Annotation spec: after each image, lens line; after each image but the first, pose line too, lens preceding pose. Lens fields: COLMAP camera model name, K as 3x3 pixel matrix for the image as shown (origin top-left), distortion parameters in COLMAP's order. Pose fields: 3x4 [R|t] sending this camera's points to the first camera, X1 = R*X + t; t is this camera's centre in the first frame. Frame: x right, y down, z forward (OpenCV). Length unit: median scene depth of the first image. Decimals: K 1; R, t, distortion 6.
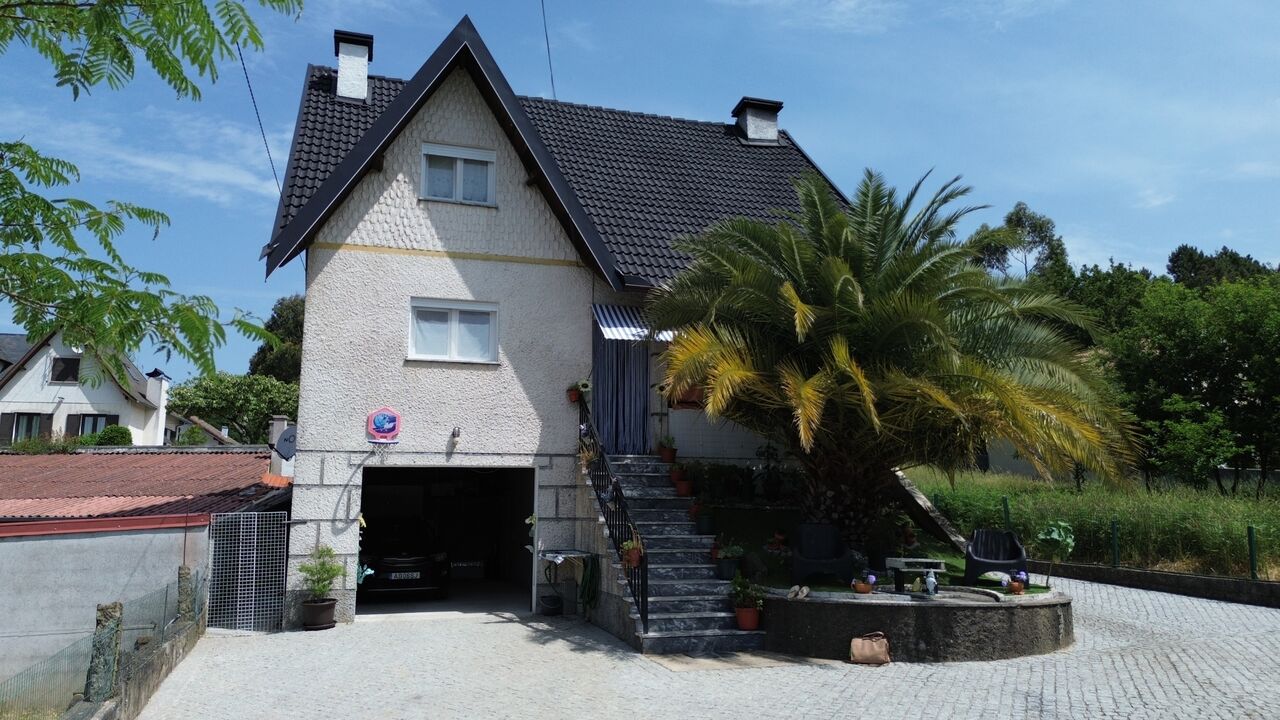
lens RADIAL K [[905.6, 0, 640.8], [0, 905.6, 359.8], [0, 0, 1]] dist [0.074406, -0.069803]
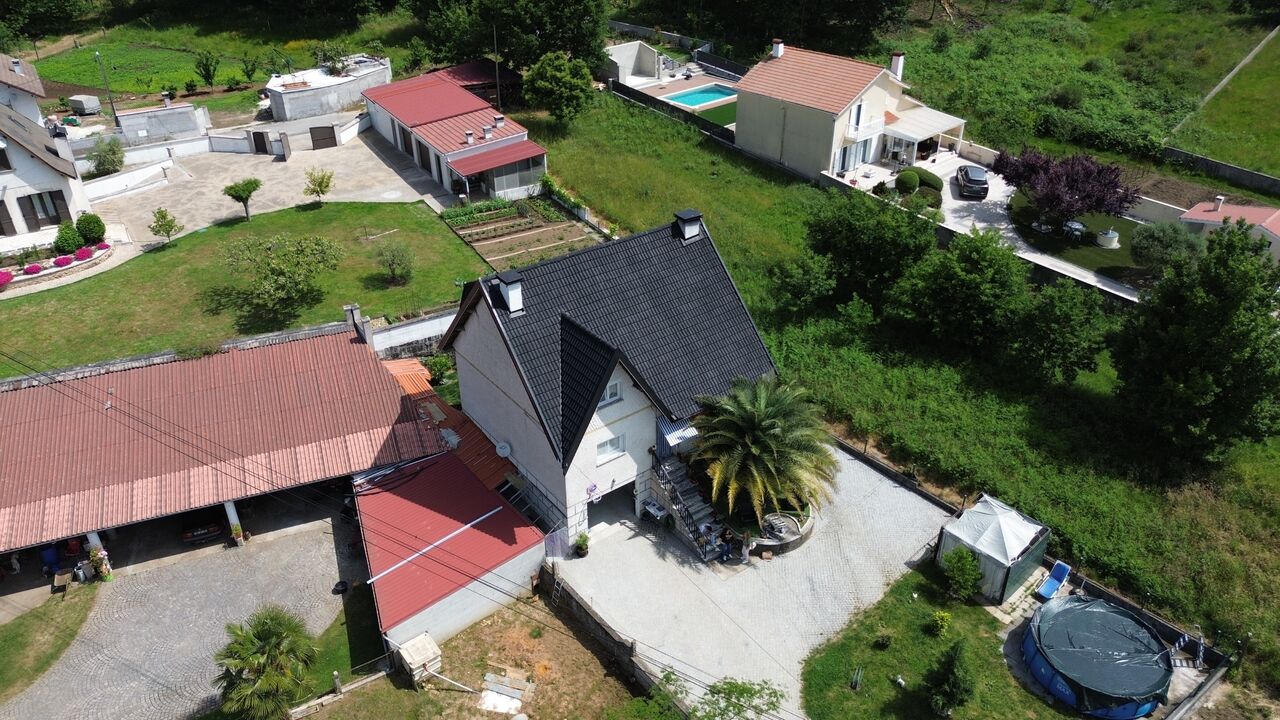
lens RADIAL K [[905.6, 0, 640.8], [0, 905.6, 359.8], [0, 0, 1]] dist [0.074406, -0.069803]
pose [[0.941517, -0.175982, 0.287360, -0.812111], [-0.056699, 0.757892, 0.649912, -1.869919], [-0.332161, -0.628196, 0.703590, -0.644360]]
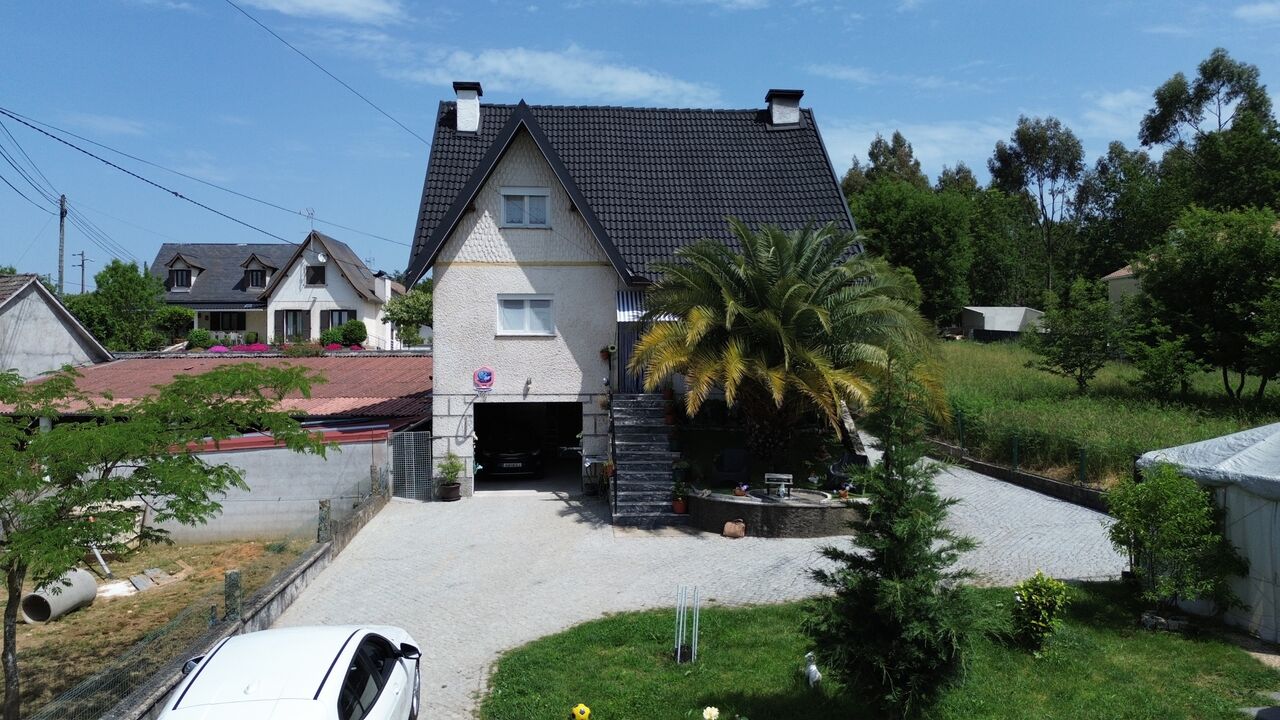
lens RADIAL K [[905.6, 0, 640.8], [0, 905.6, 359.8], [0, 0, 1]] dist [0.074406, -0.069803]
pose [[0.973996, -0.000989, -0.226564, 0.333127], [0.038632, 0.986071, 0.161774, -0.198256], [0.223248, -0.166319, 0.960468, -0.442209]]
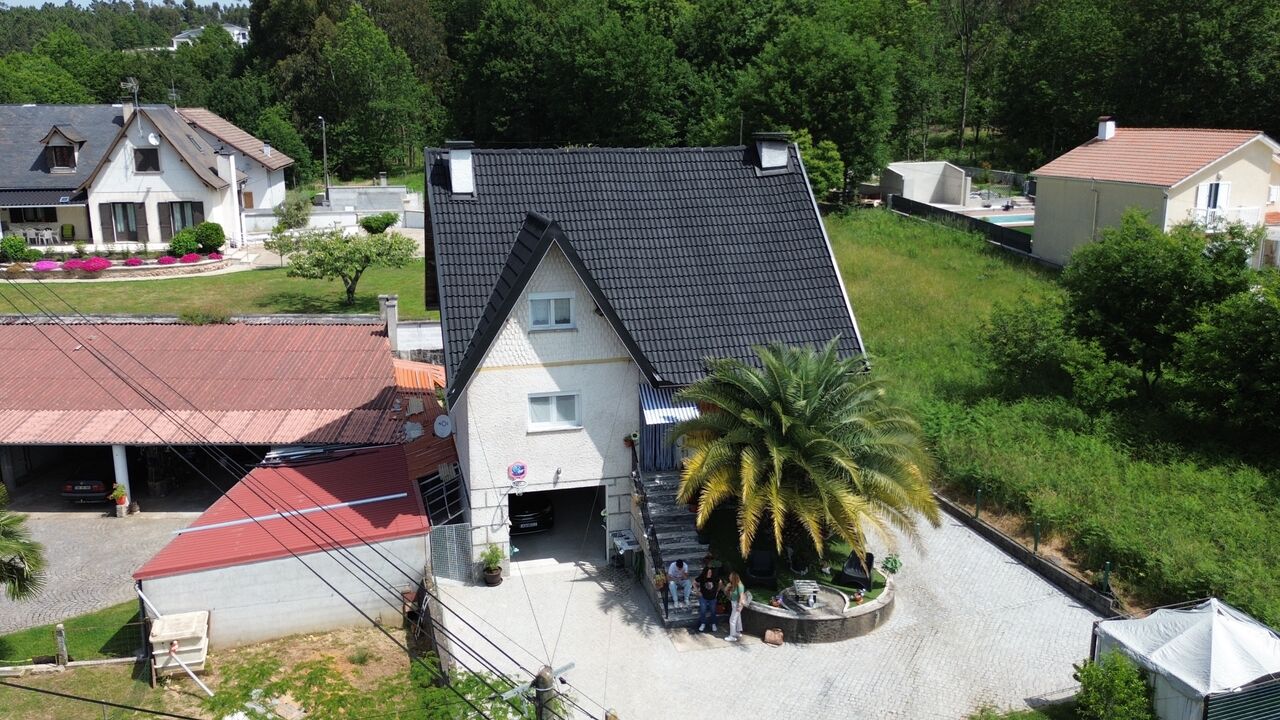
lens RADIAL K [[1114.3, 0, 640.0], [0, 1114.3, 360.0], [0, 0, 1]] dist [0.089881, -0.104217]
pose [[0.998196, 0.011742, -0.058873, 0.064093], [0.012353, 0.919528, 0.392831, -0.903652], [0.058748, -0.392850, 0.917724, -0.790286]]
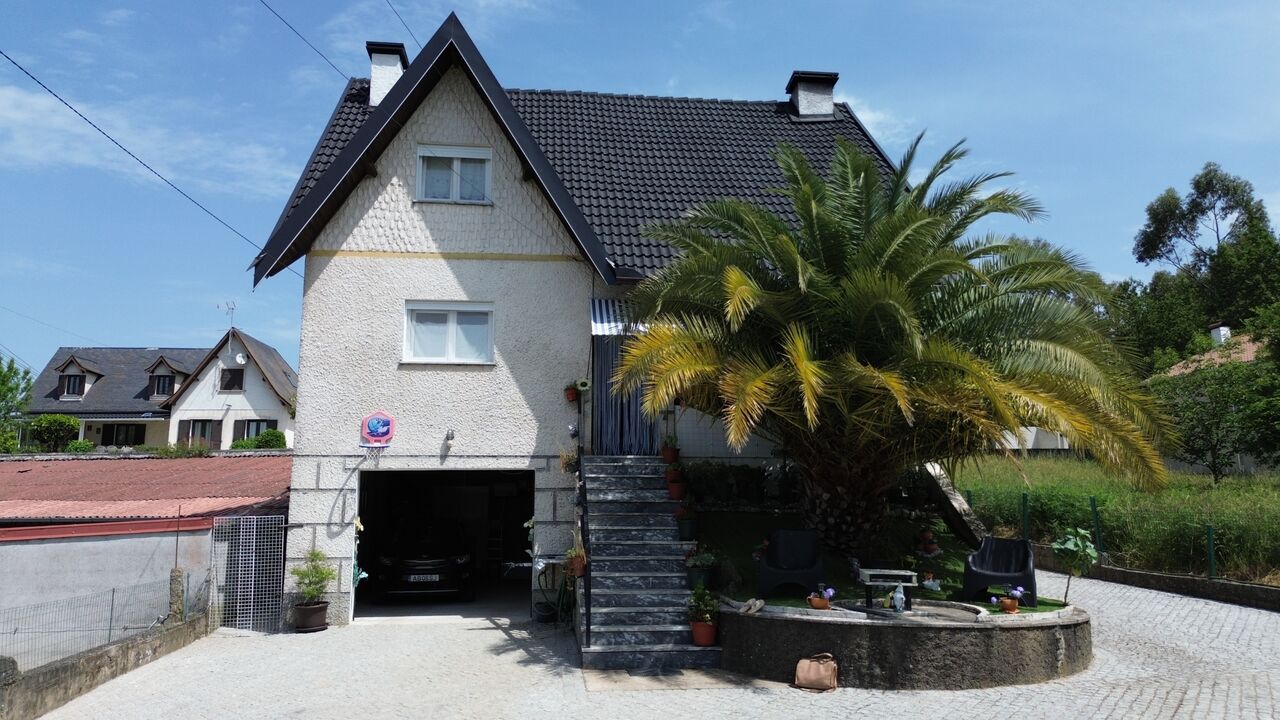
lens RADIAL K [[905.6, 0, 640.8], [0, 905.6, 359.8], [0, 0, 1]] dist [0.074406, -0.069803]
pose [[0.982040, -0.031096, -0.186094, 0.184524], [0.032008, 0.999486, 0.001899, 0.002797], [0.185939, -0.007821, 0.982530, 0.066342]]
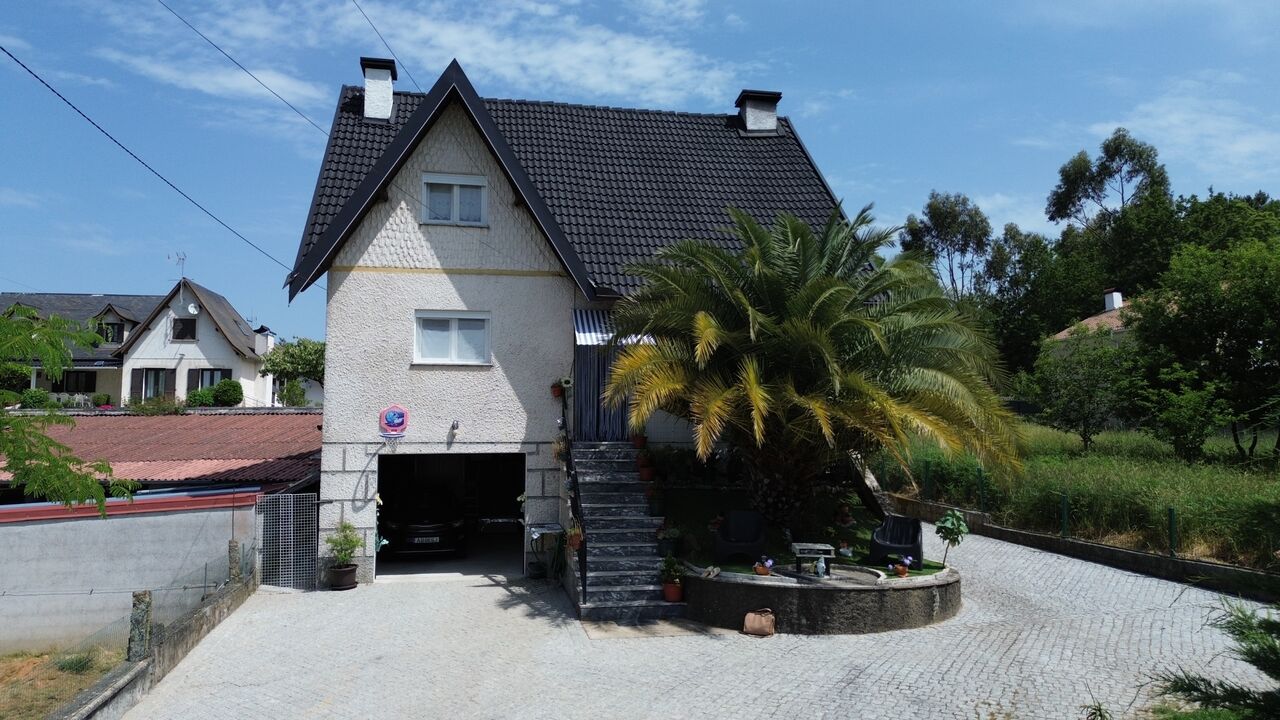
lens RADIAL K [[905.6, 0, 640.8], [0, 905.6, 359.8], [0, 0, 1]] dist [0.074406, -0.069803]
pose [[0.993308, -0.009967, -0.115063, 0.169675], [0.018990, 0.996804, 0.077594, -0.089963], [0.113922, -0.079259, 0.990323, -0.130171]]
